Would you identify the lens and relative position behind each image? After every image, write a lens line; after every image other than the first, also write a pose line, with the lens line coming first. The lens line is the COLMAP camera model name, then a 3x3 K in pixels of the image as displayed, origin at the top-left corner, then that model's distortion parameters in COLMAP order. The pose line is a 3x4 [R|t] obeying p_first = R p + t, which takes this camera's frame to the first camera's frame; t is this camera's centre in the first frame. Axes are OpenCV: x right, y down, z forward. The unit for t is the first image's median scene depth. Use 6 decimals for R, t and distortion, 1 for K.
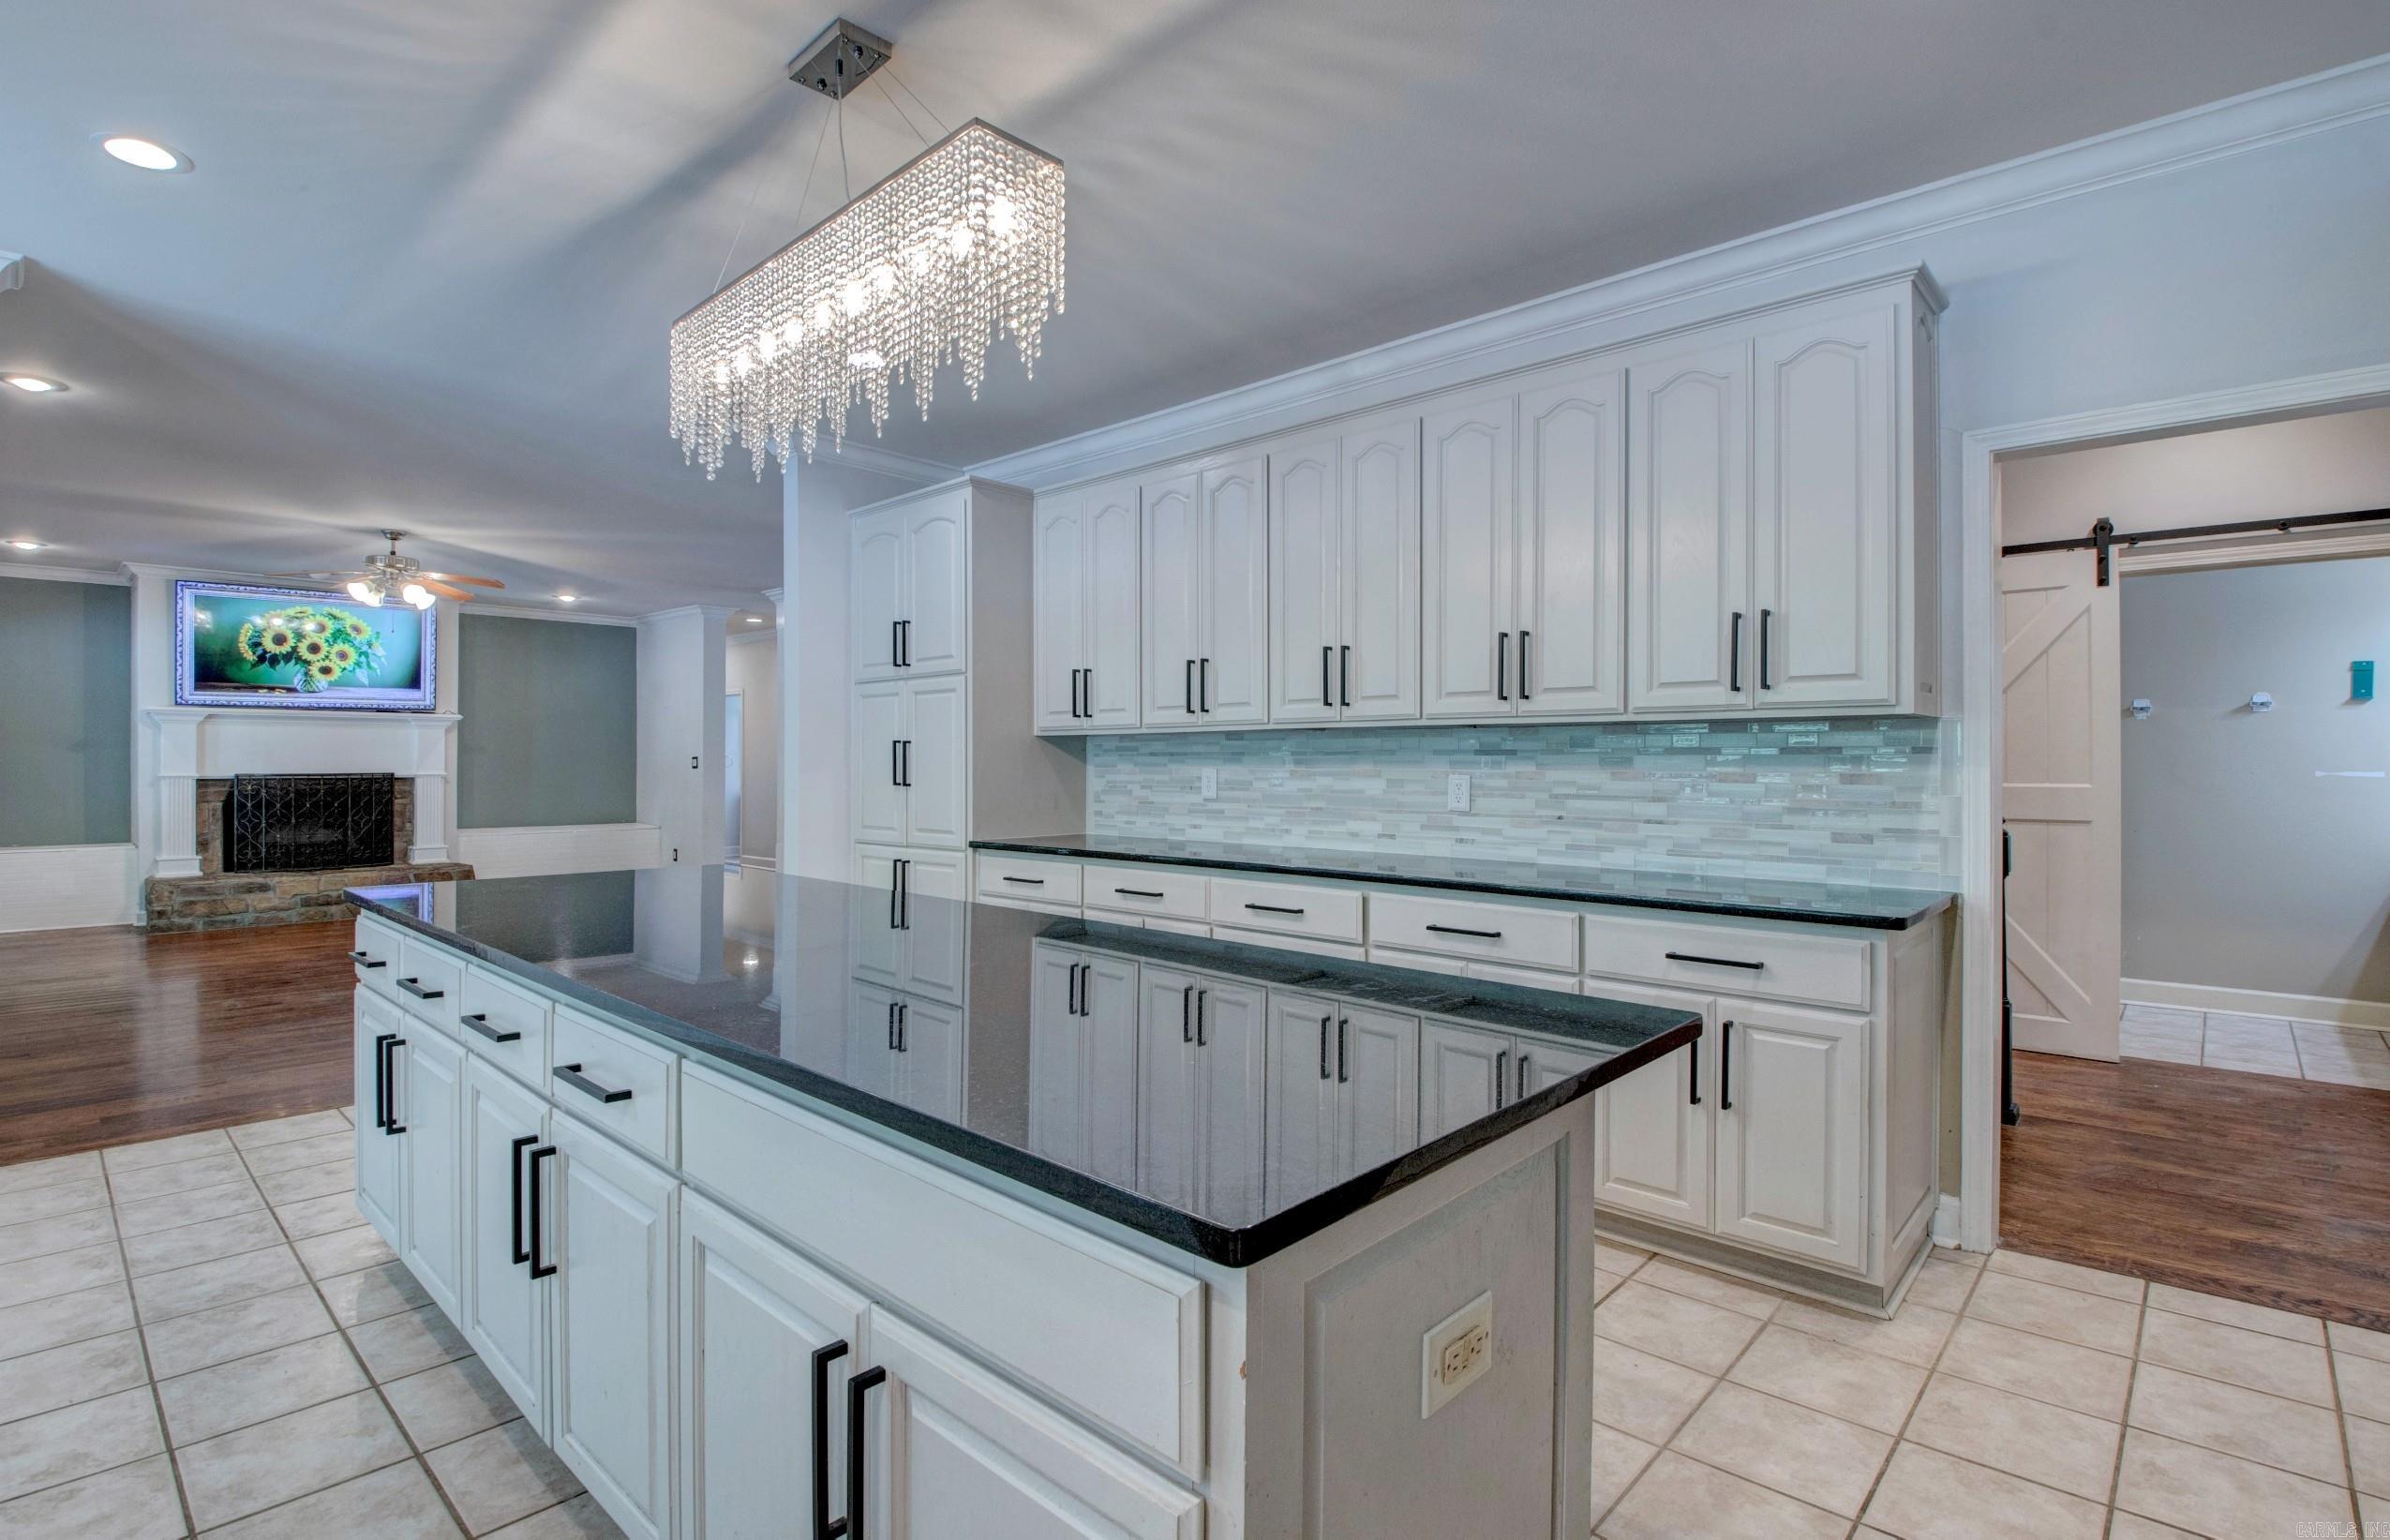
lens RADIAL K [[1104.8, 0, 1187.7], [0, 1104.8, 759.0], [0, 0, 1]] dist [-0.004858, -0.013684]
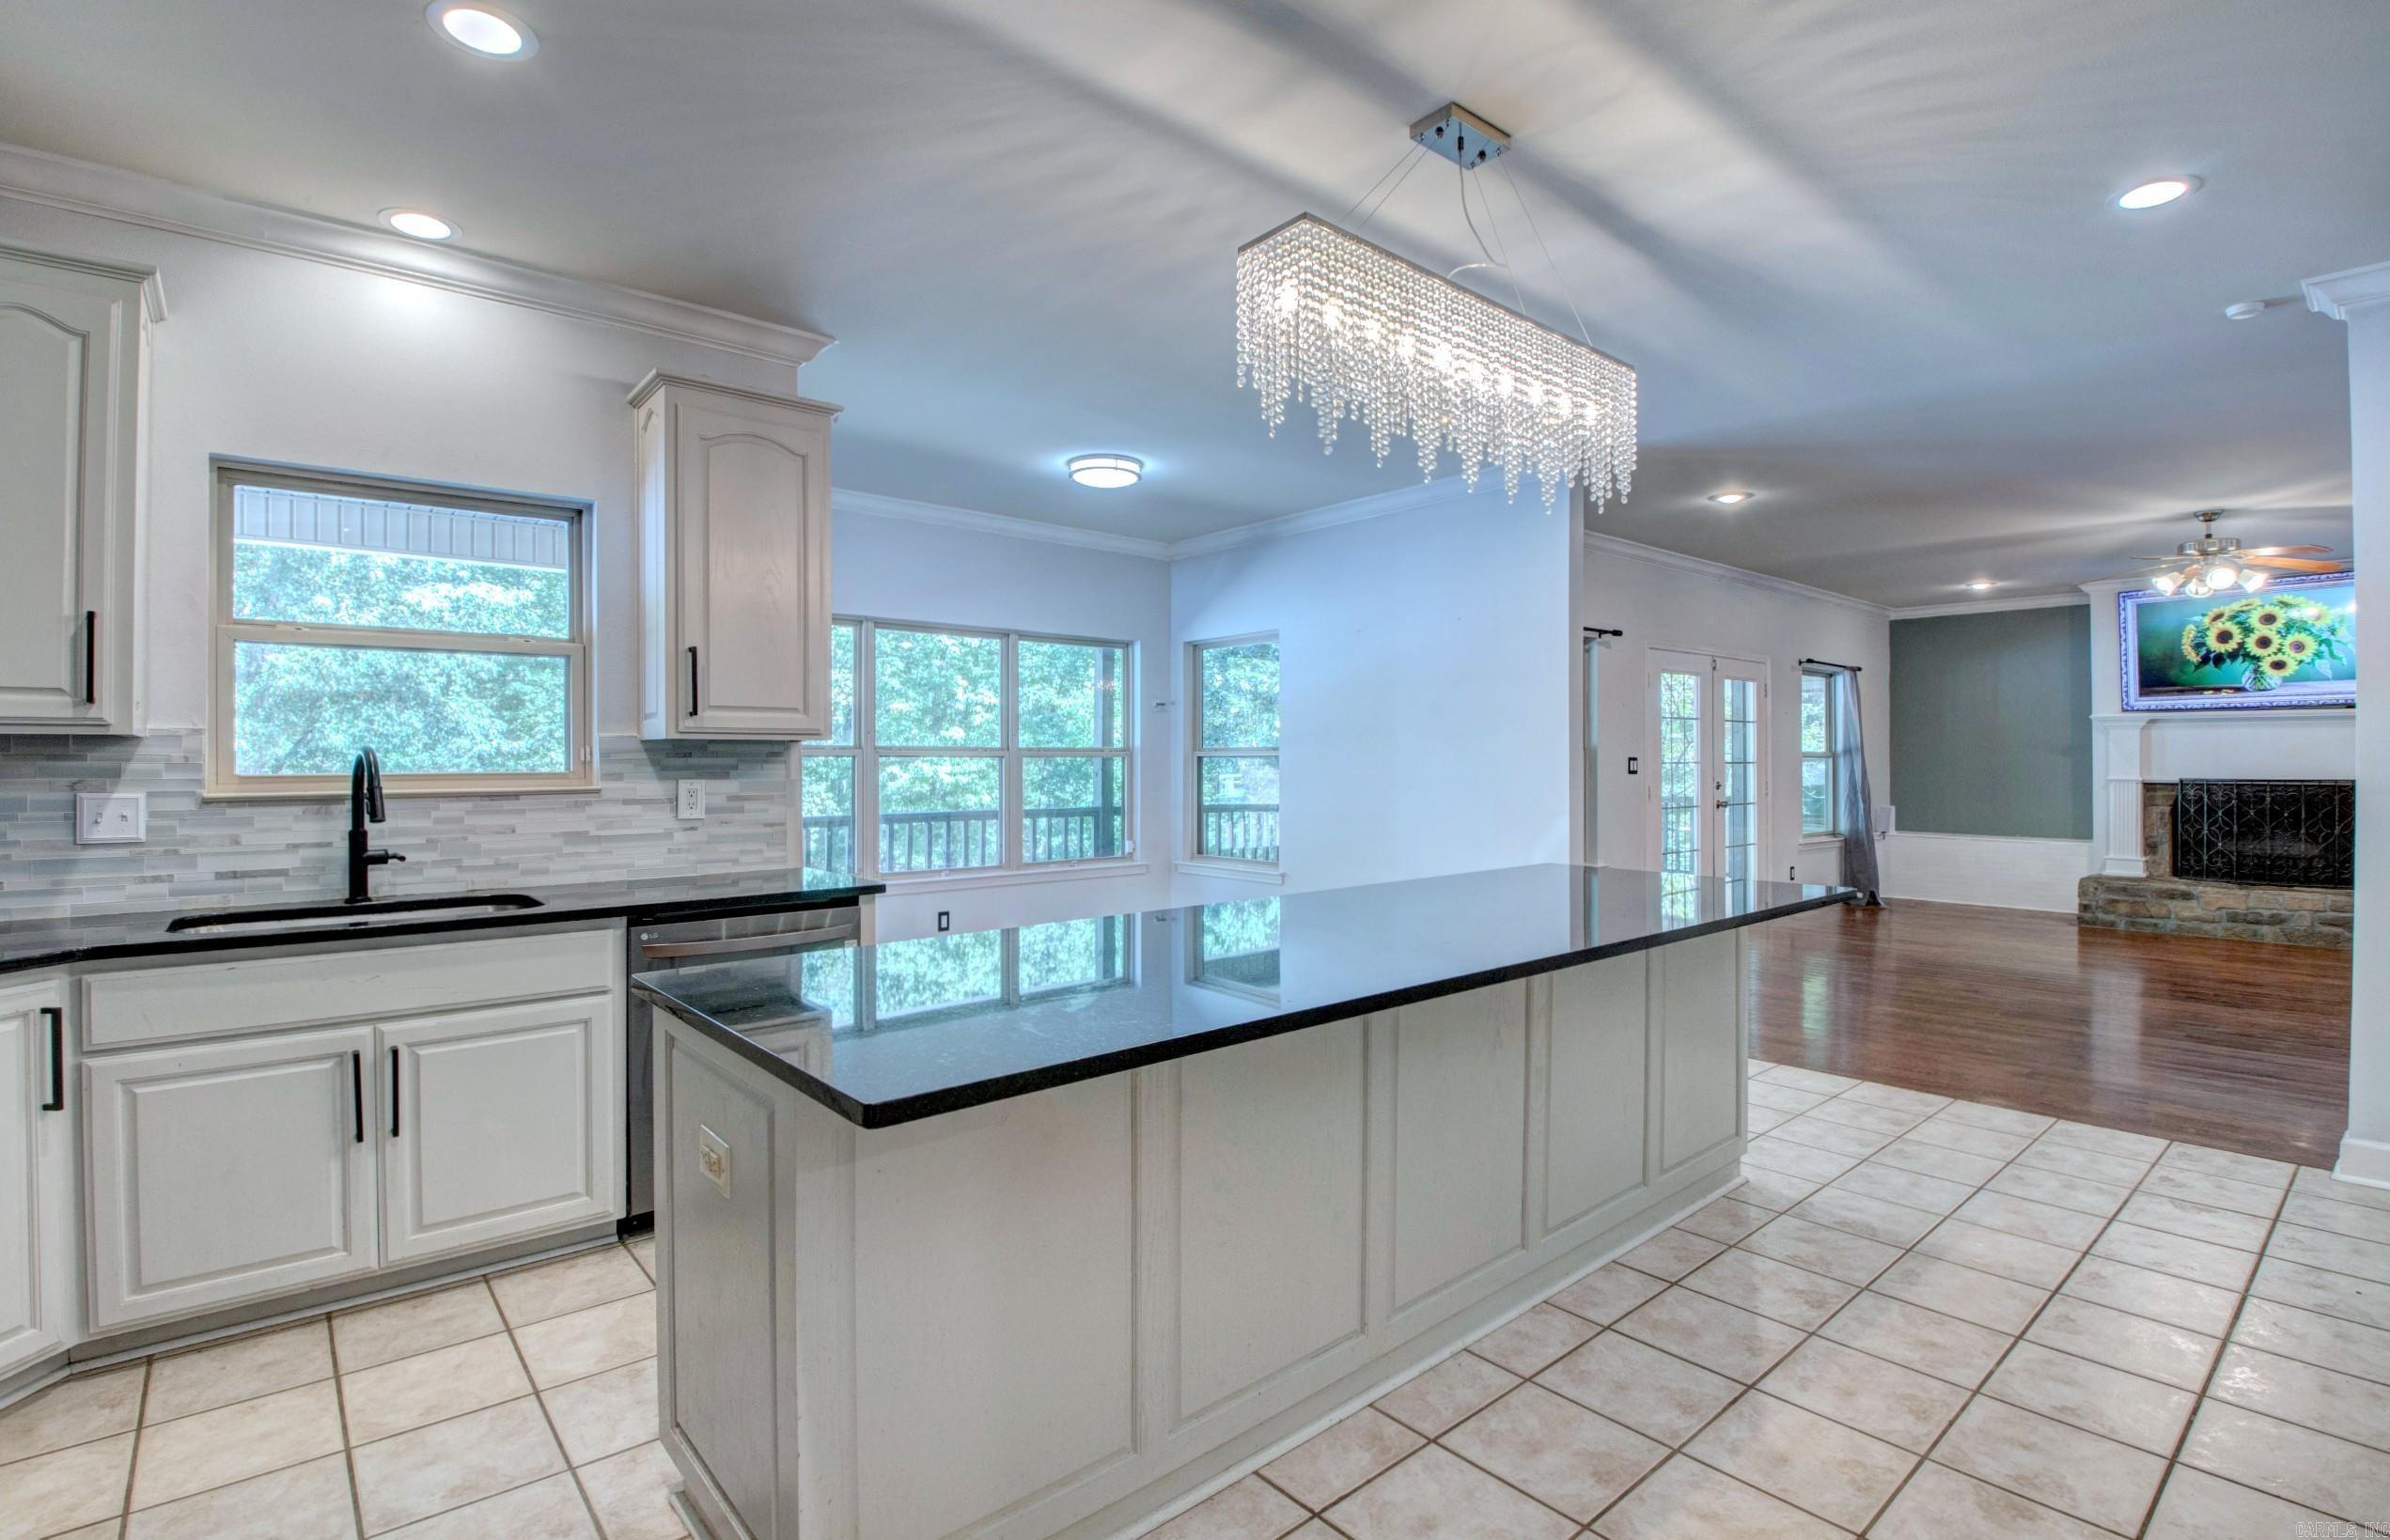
lens RADIAL K [[1104.7, 0, 1188.0], [0, 1104.7, 756.8], [0, 0, 1]] dist [-0.004858, -0.013684]
pose [[-0.121690, -0.002329, -0.992565, 0.218951], [0.000572, 0.999997, -0.002417, -0.004003], [0.992568, -0.000862, -0.121689, 0.230937]]
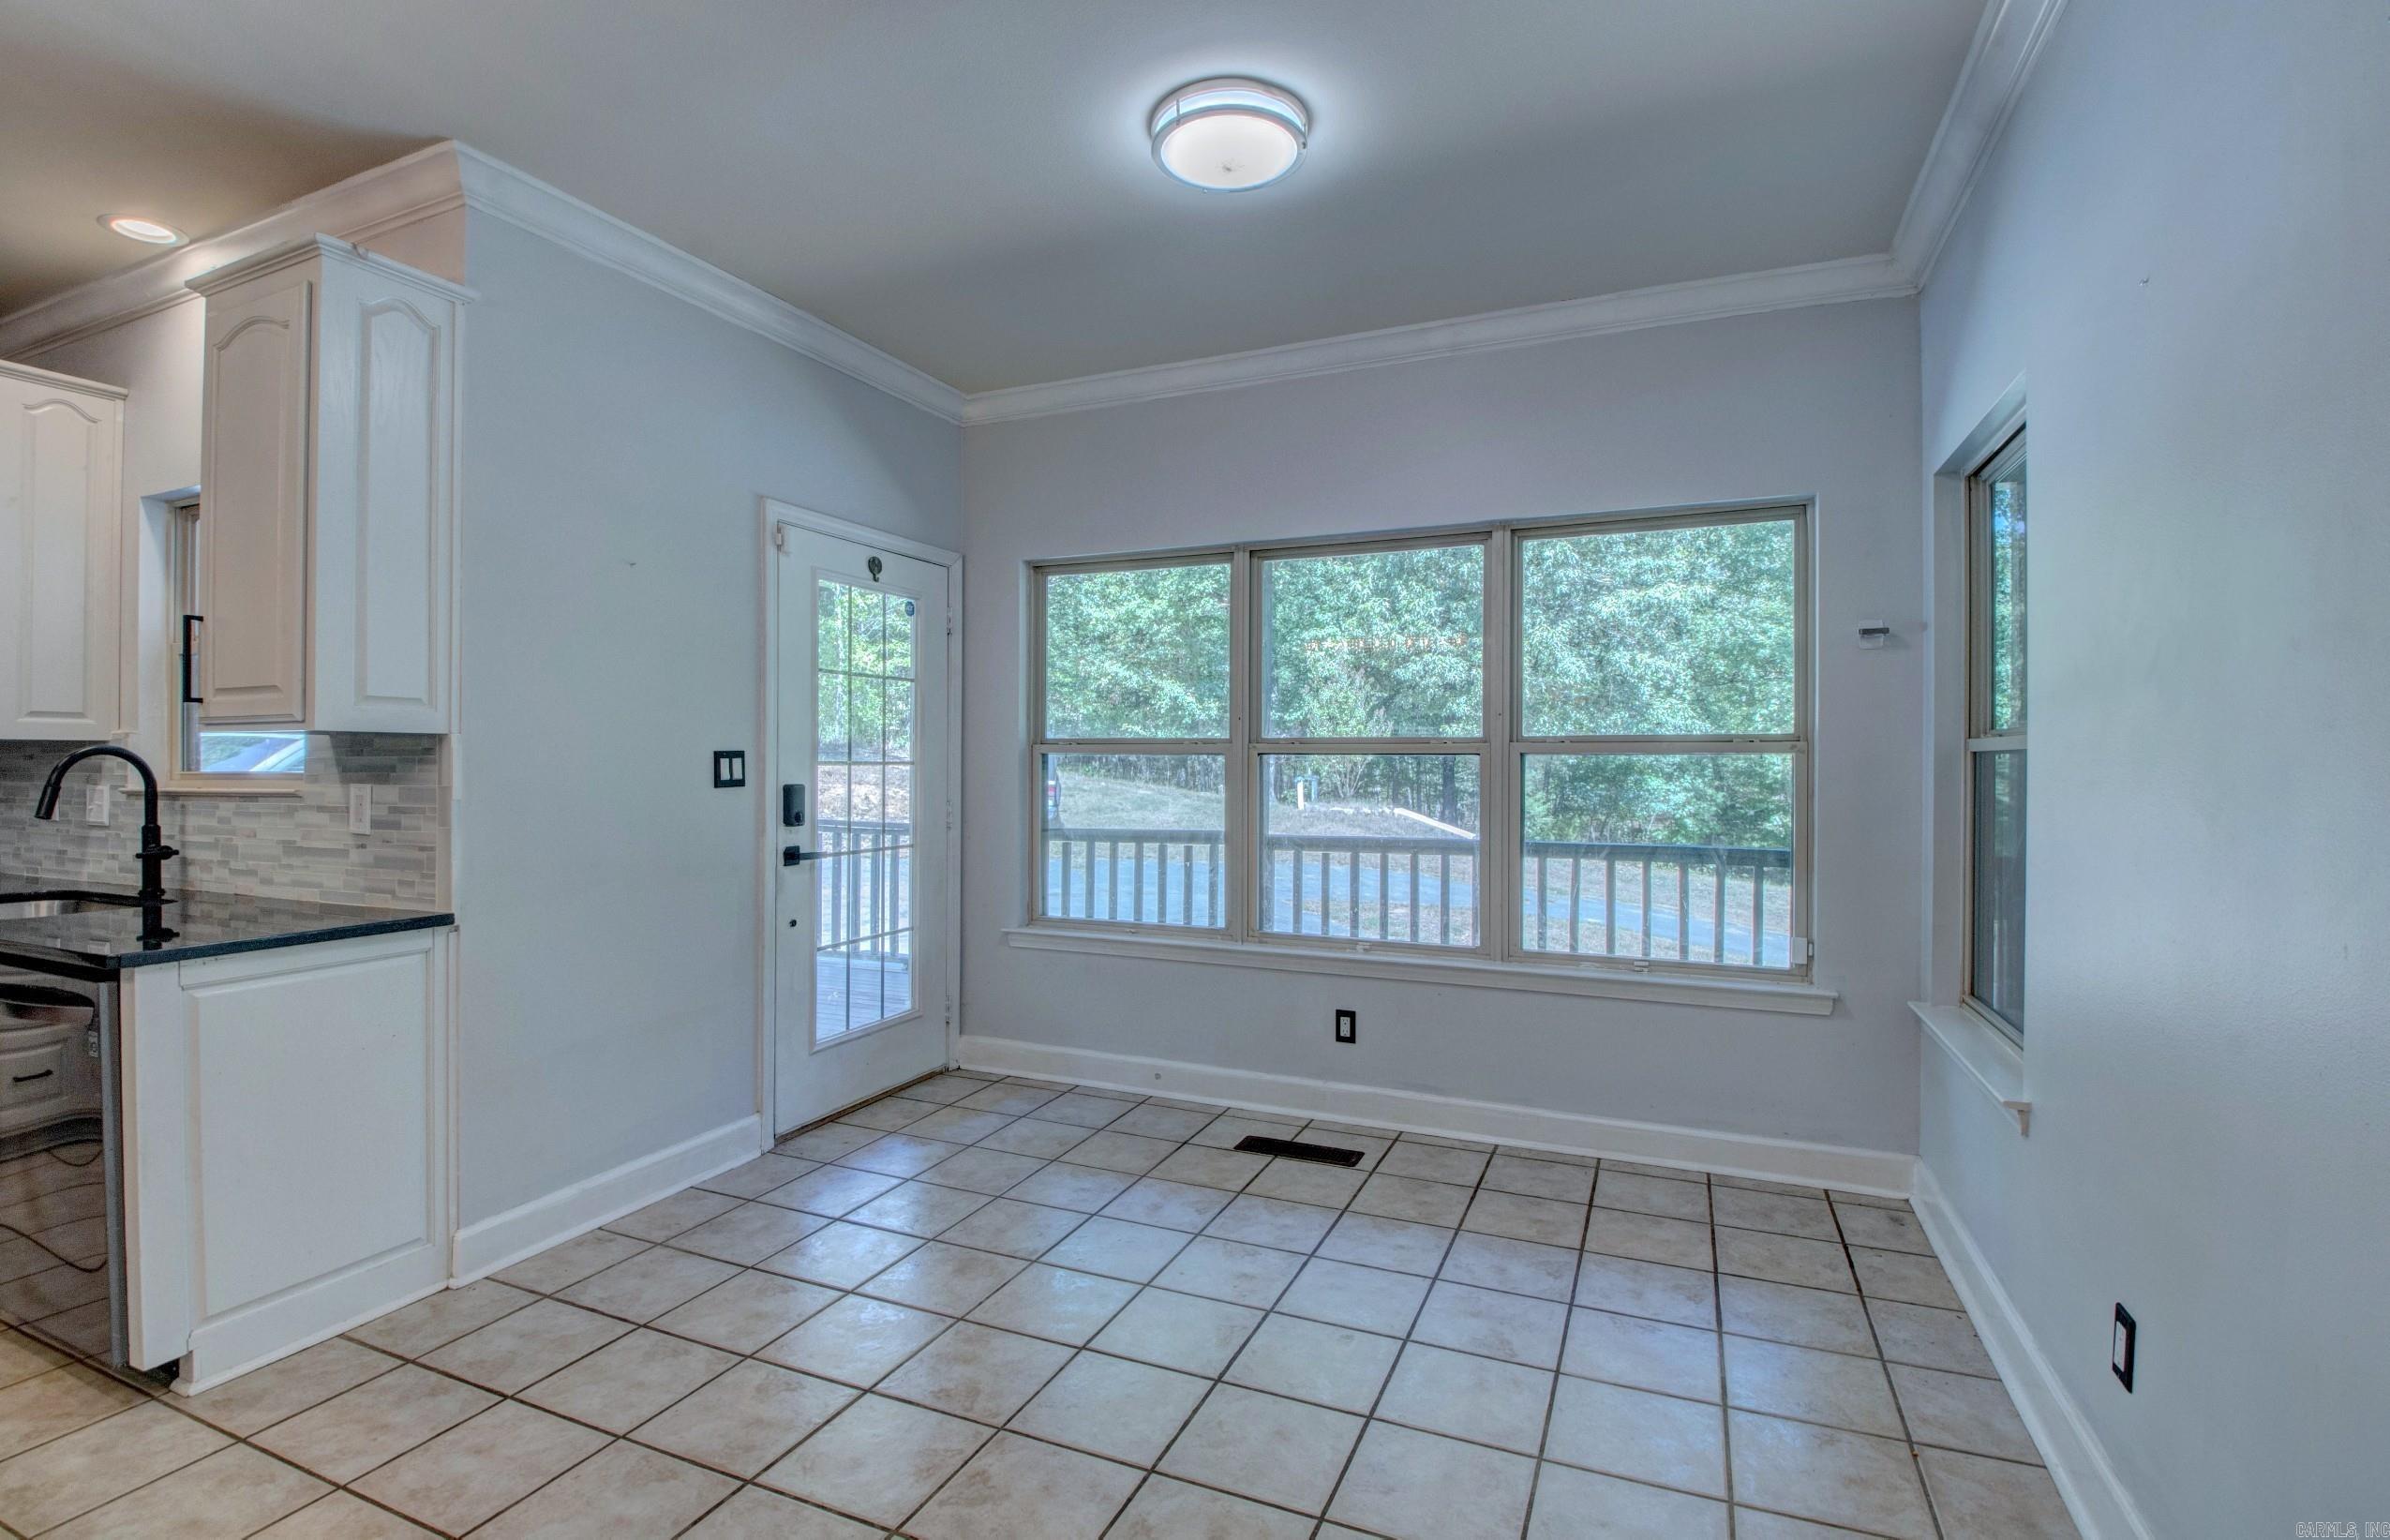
lens RADIAL K [[1104.8, 0, 1192.2], [0, 1104.8, 753.3], [0, 0, 1]] dist [-0.004858, -0.013684]
pose [[-0.943951, -0.001443, -0.330083, -0.299023], [0.000400, 0.999985, -0.005514, -0.003681], [0.330086, -0.005337, -0.943936, 0.384513]]
